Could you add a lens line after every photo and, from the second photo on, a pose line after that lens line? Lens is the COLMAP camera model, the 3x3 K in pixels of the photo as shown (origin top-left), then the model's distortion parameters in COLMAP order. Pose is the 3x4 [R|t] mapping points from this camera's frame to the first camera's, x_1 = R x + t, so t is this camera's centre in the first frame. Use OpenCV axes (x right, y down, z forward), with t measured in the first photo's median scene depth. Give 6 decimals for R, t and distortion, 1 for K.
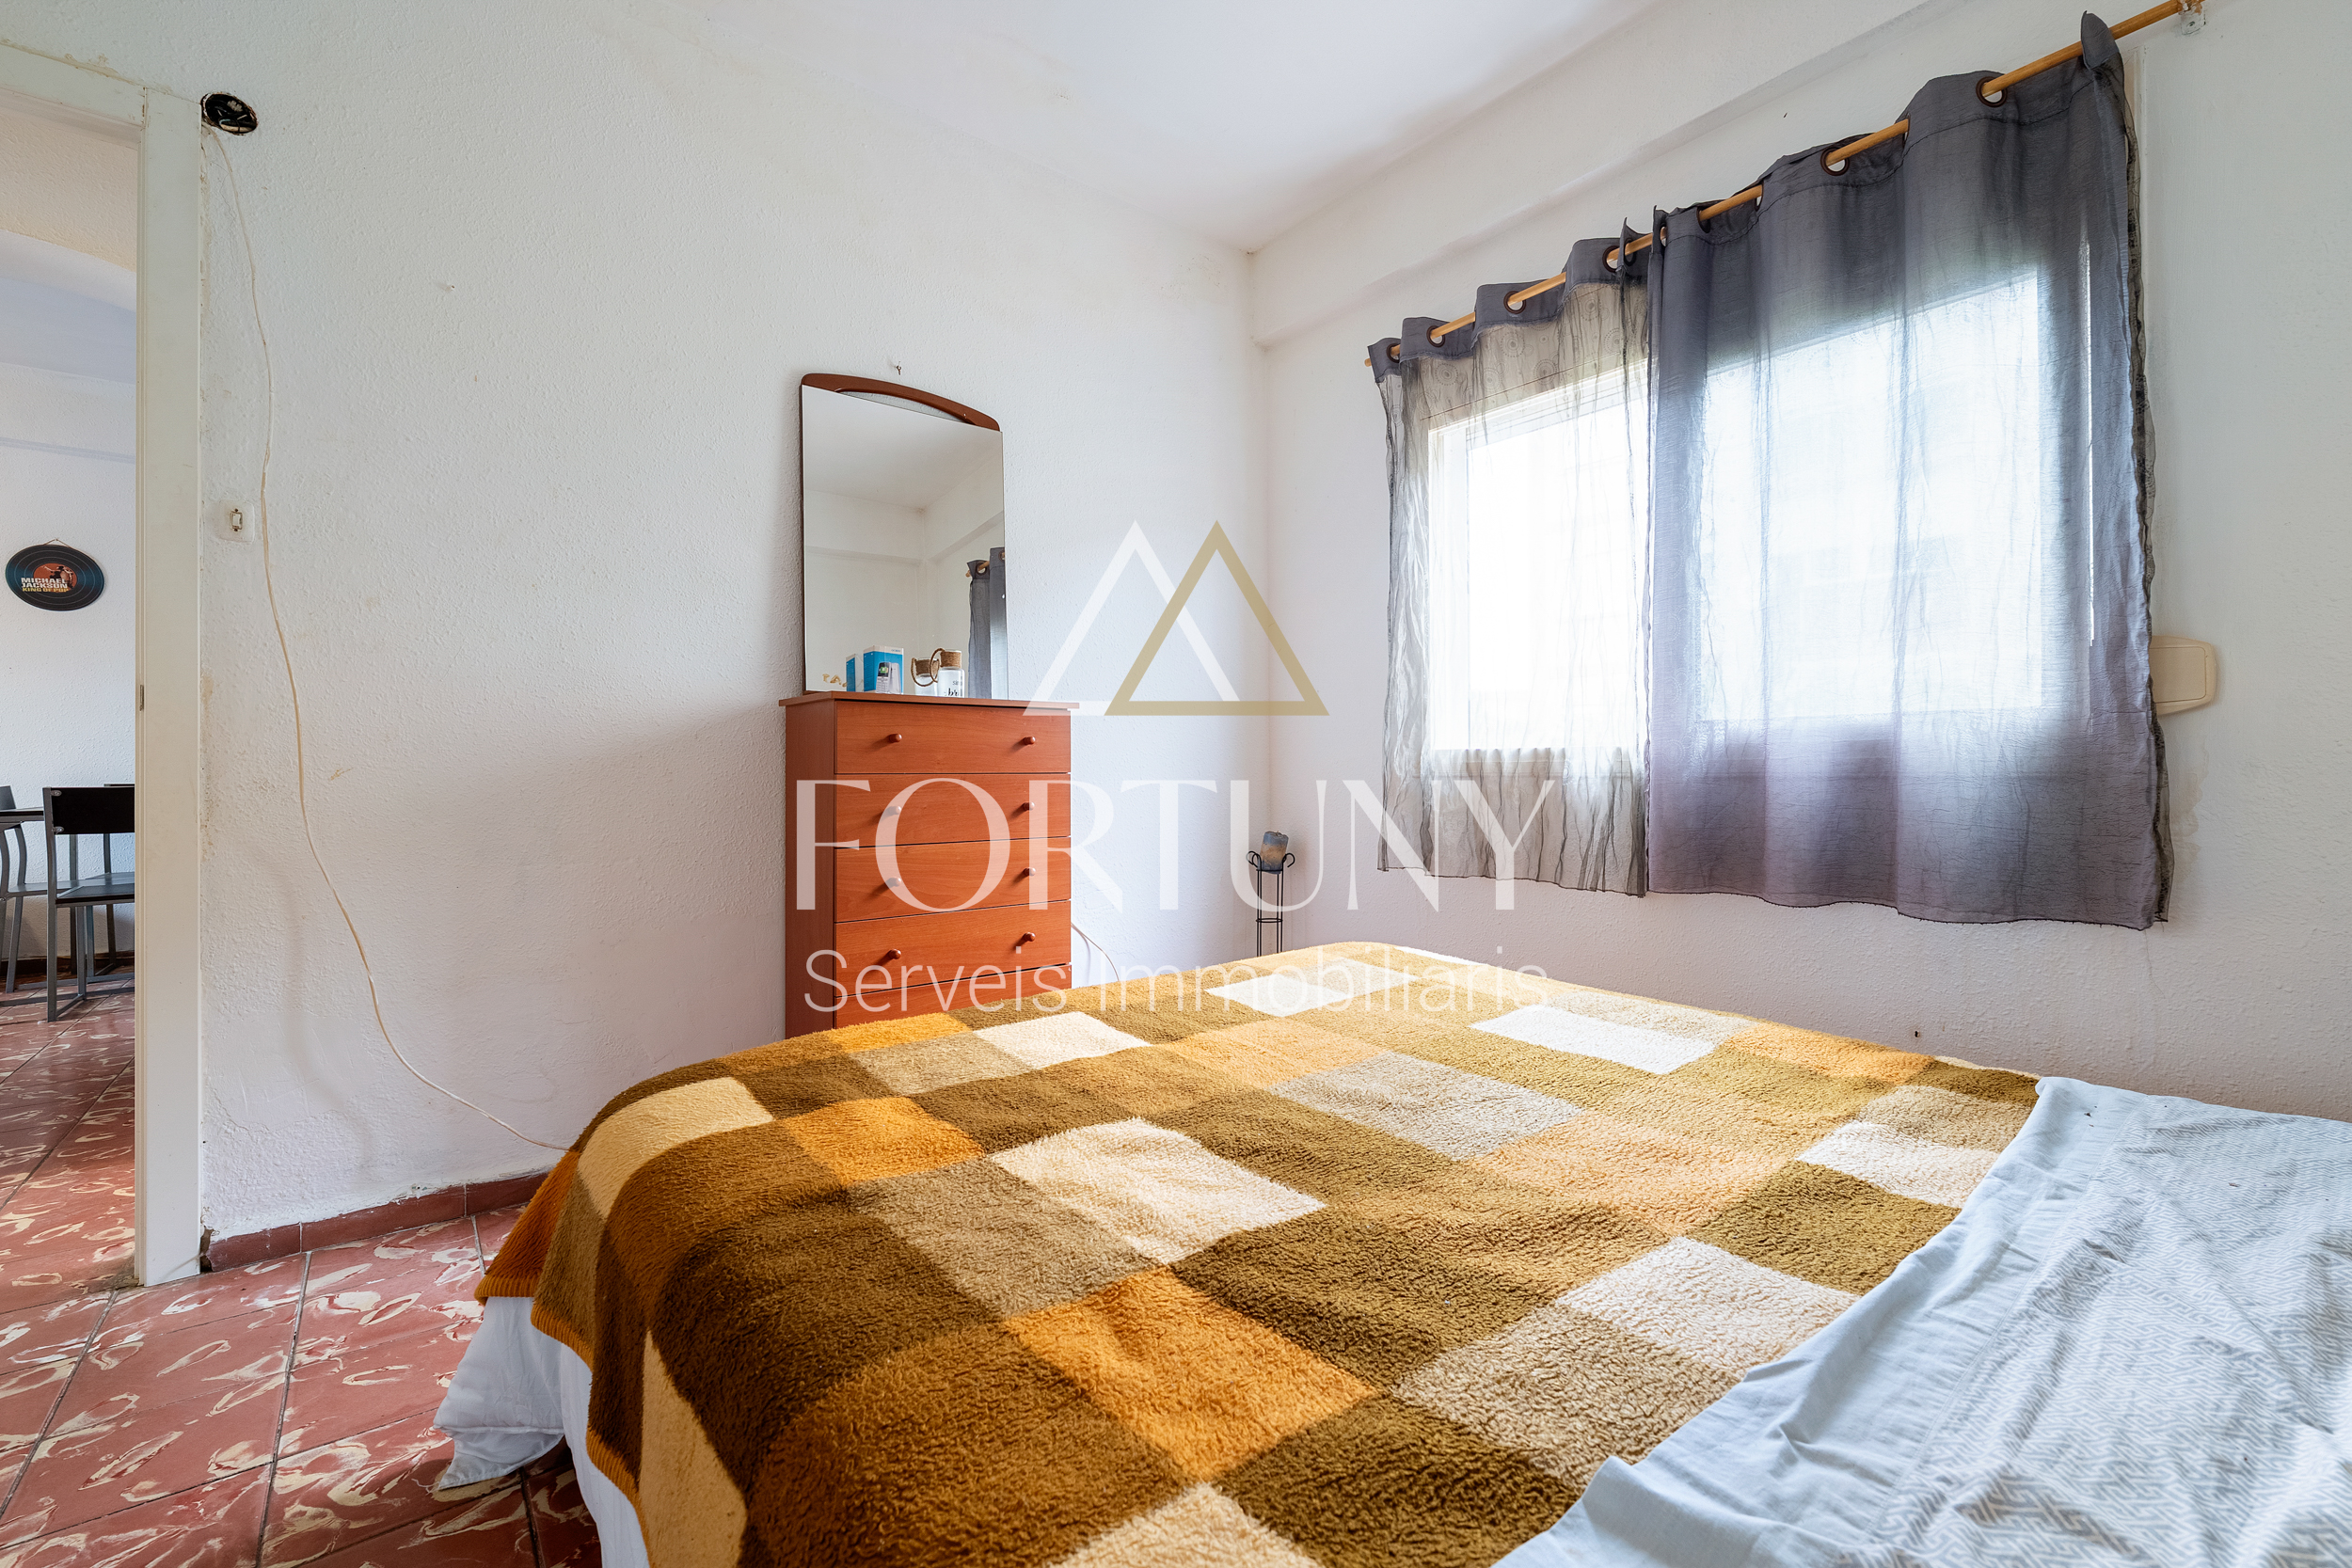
lens RADIAL K [[984.3, 0, 1181.0], [0, 984.3, 763.6], [0, 0, 1]] dist [-0.000471, 0.000104]
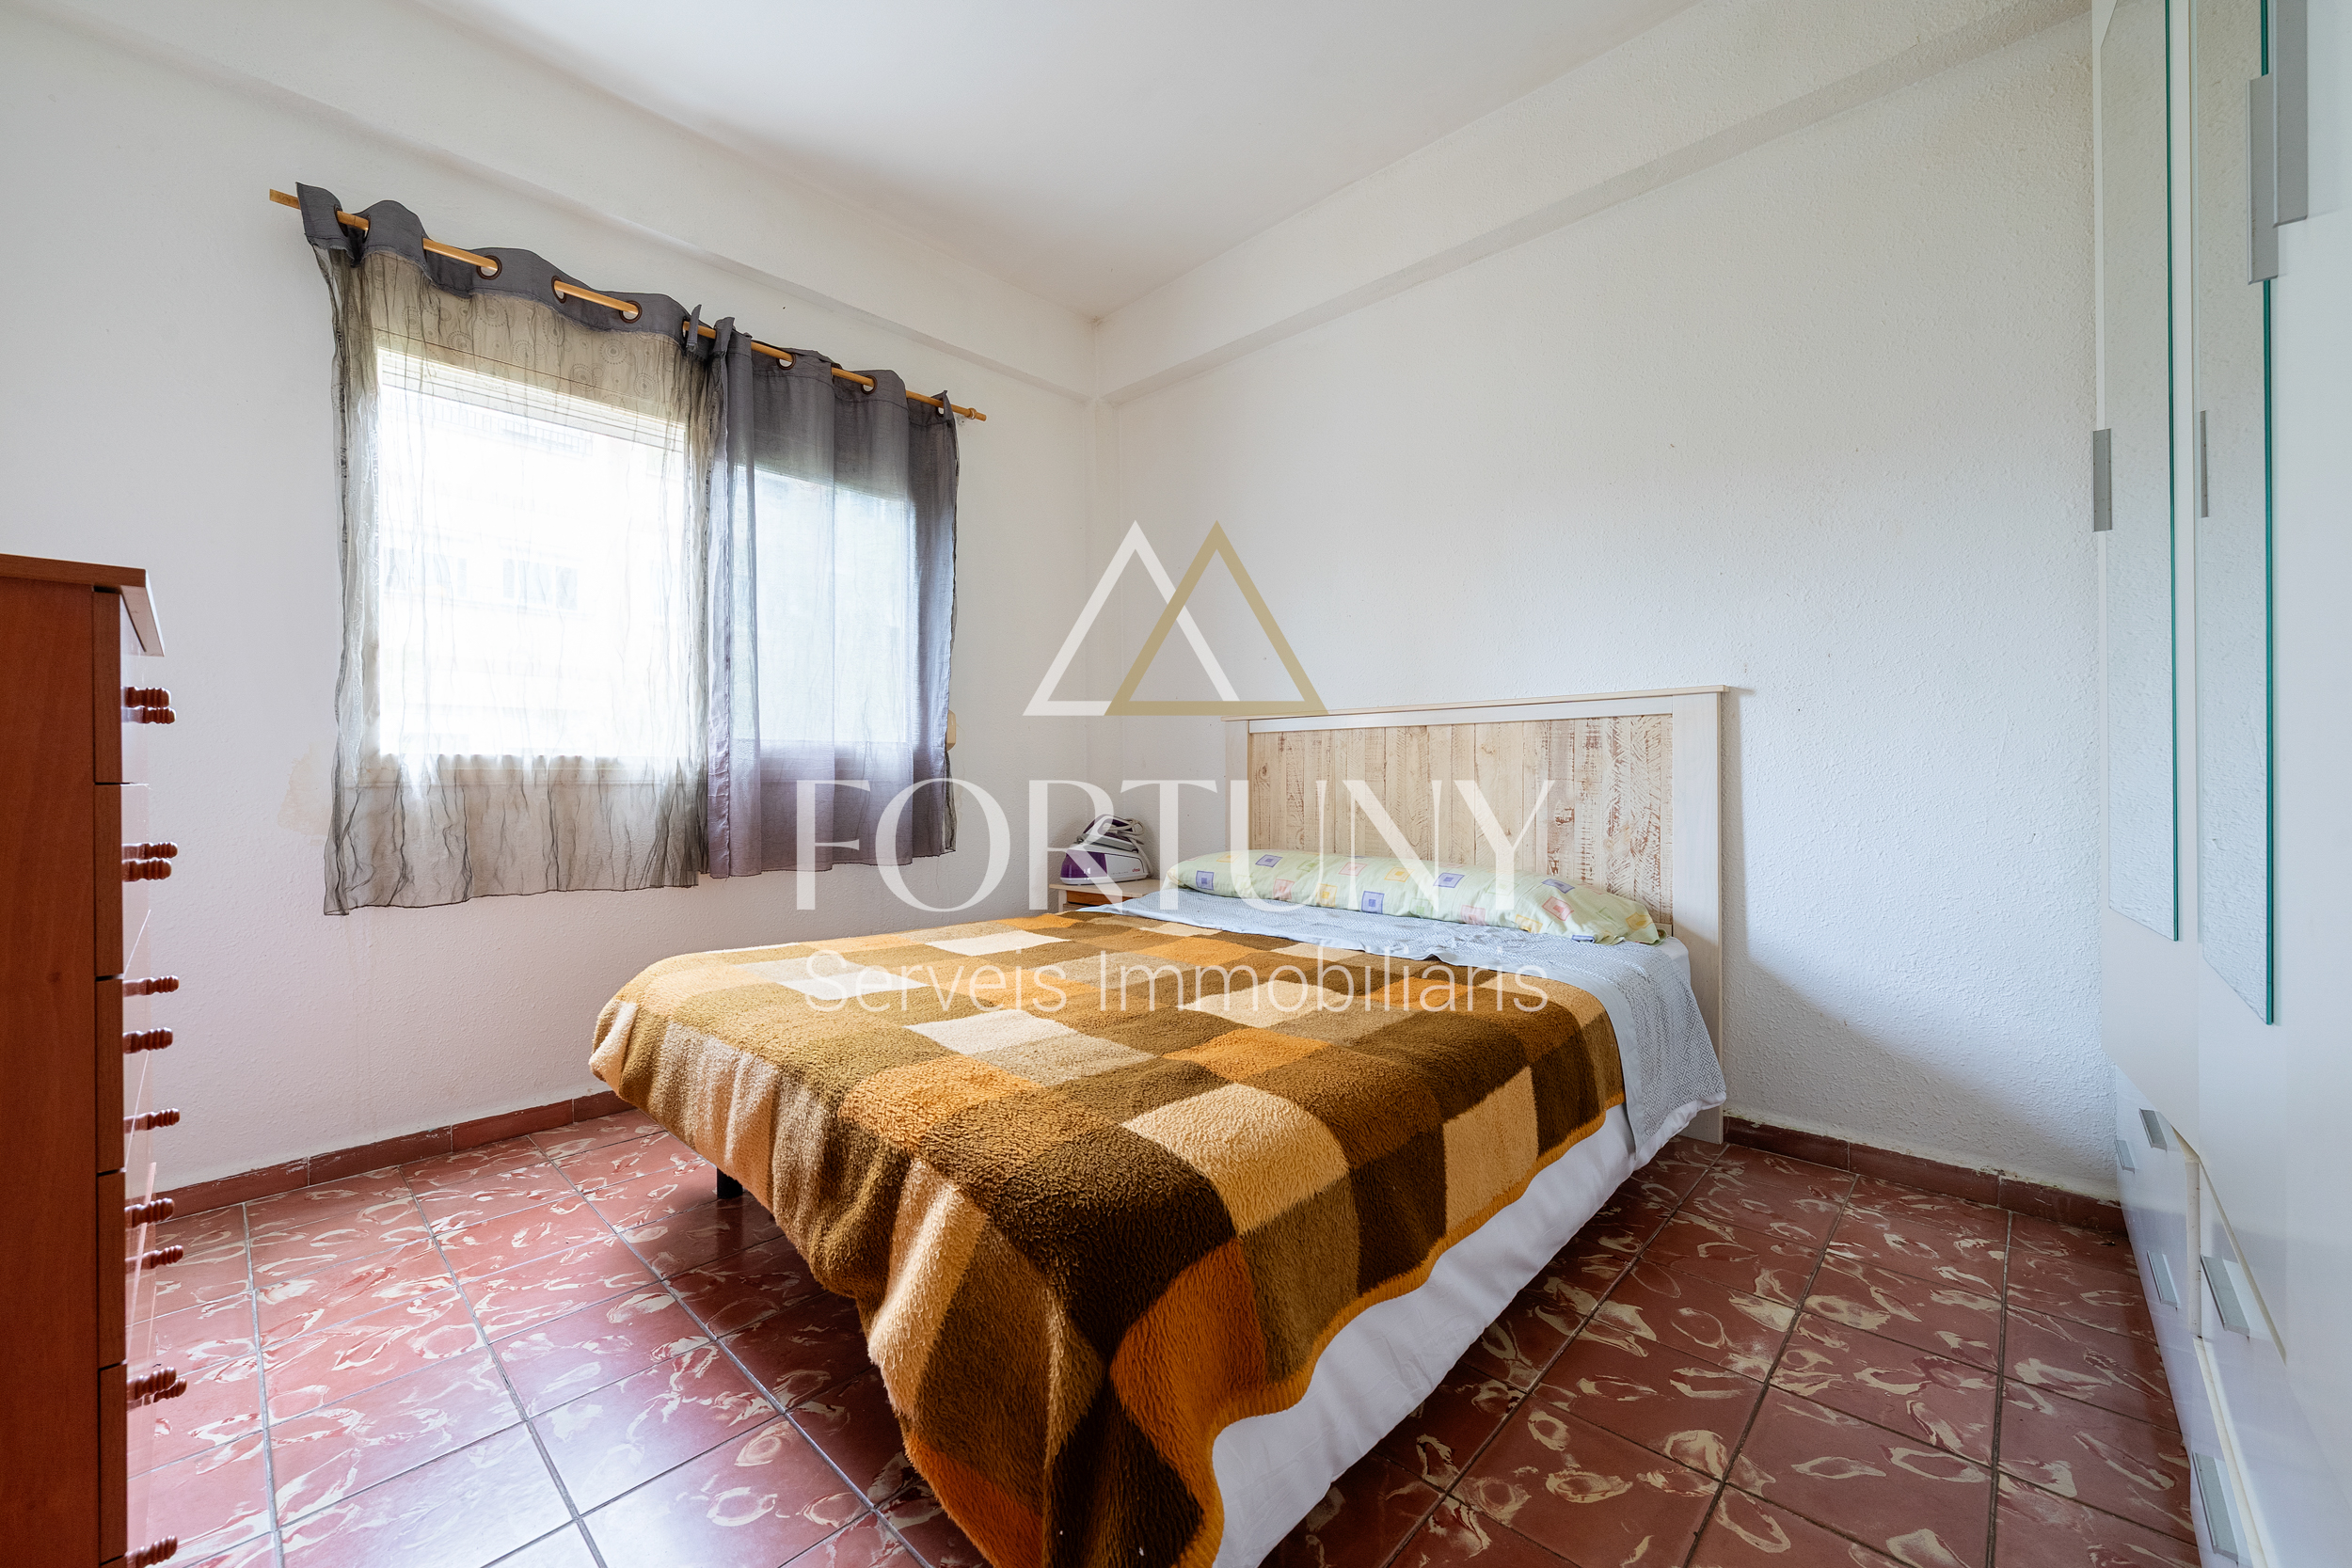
lens RADIAL K [[920.5, 0, 1182.2], [0, 920.5, 777.4], [0, 0, 1]] dist [0.001181, -0.000257]
pose [[-0.145045, -0.004367, 0.989415, -0.647814], [0.001417, 0.999988, 0.004622, 0.002677], [-0.989424, 0.002072, -0.145037, 0.539435]]
